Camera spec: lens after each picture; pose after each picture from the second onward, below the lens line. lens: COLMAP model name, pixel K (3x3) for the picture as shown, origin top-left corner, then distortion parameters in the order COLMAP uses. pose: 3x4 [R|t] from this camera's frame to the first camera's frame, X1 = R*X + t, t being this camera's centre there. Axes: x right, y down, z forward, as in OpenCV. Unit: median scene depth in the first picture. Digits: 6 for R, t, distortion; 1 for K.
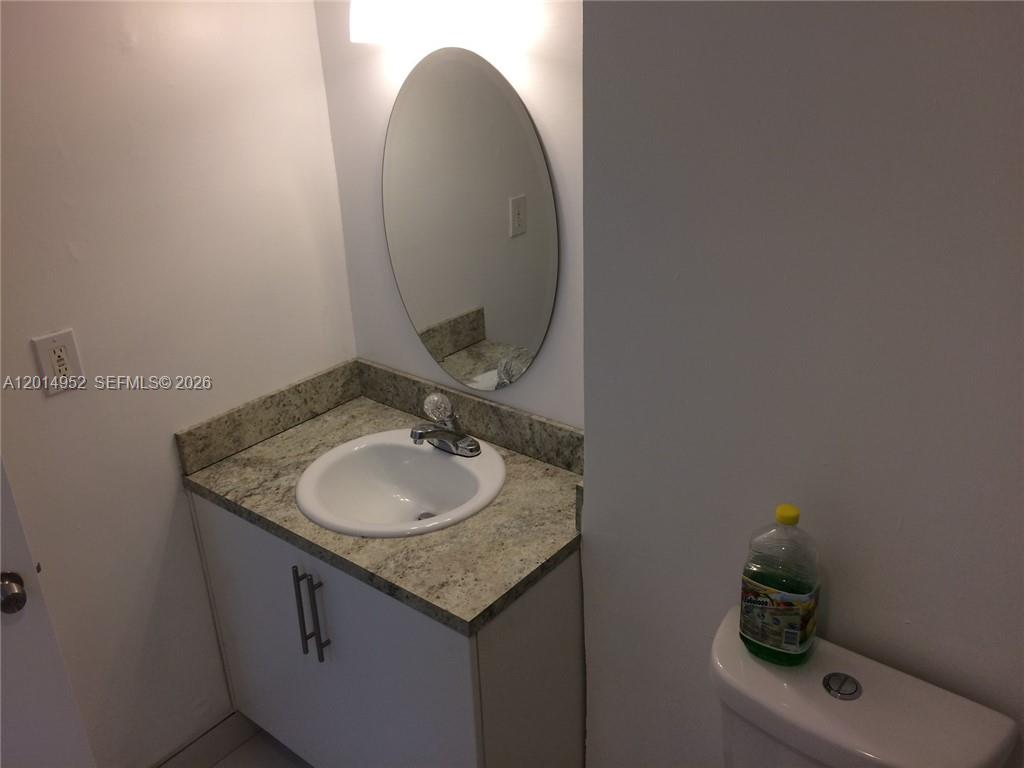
lens RADIAL K [[861.8, 0, 510.8], [0, 861.8, 421.0], [0, 0, 1]] dist [0.038451, -0.004864]
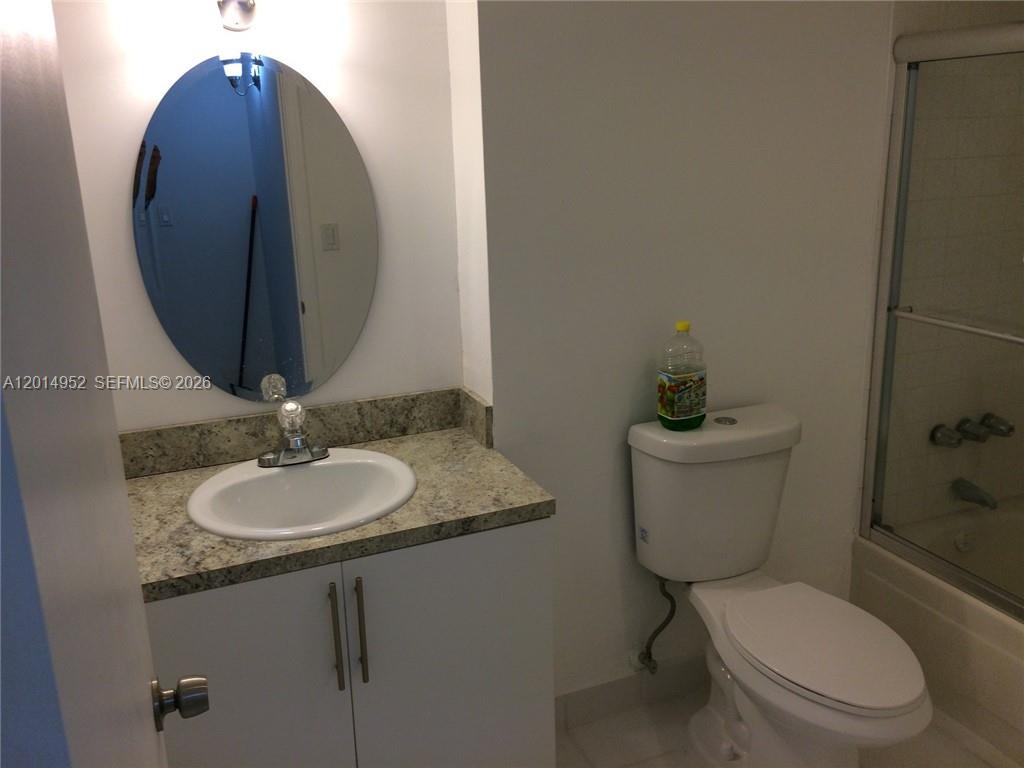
lens RADIAL K [[878.4, 0, 512.0], [0, 878.4, 384.0], [0, 0, 1]] dist [0.051101, -0.051968]
pose [[0.474522, -0.216422, 0.853224, -0.826032], [0.399457, 0.916693, 0.010362, 0.040817], [-0.784387, 0.335909, 0.521442, 0.283273]]
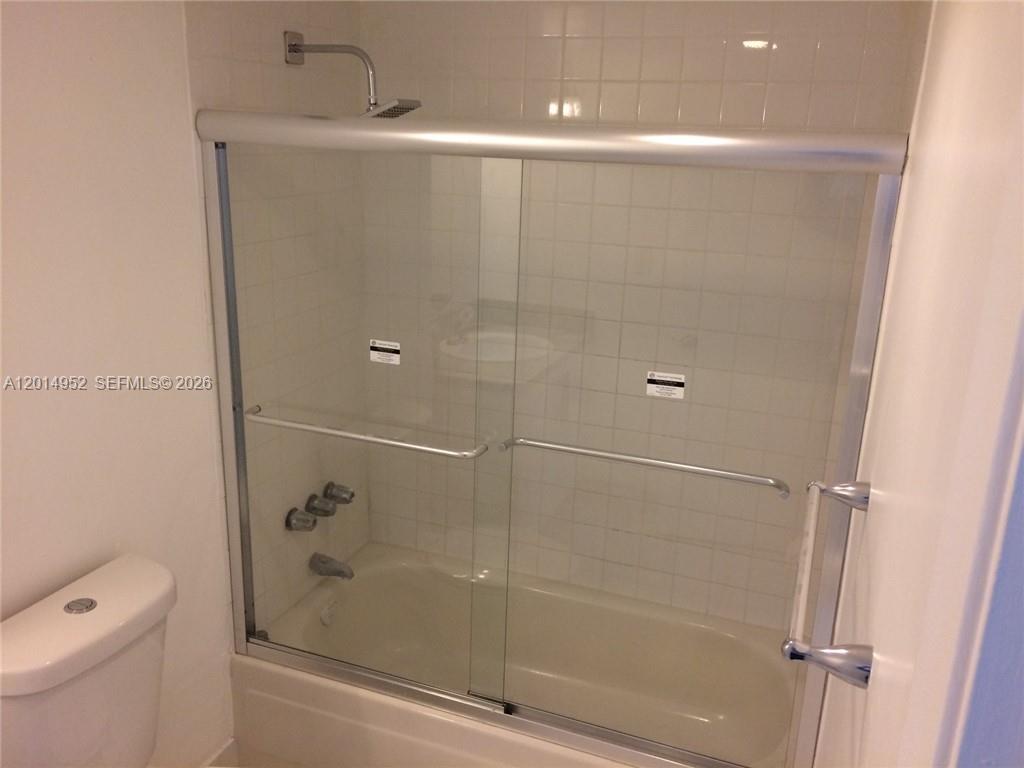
lens RADIAL K [[878.4, 0, 512.0], [0, 878.4, 384.0], [0, 0, 1]] dist [0.051101, -0.051968]
pose [[-0.316571, -0.240603, 0.917547, -0.616328], [0.396245, 0.845316, 0.358374, -0.122582], [-0.861843, 0.477024, -0.172264, 0.356318]]
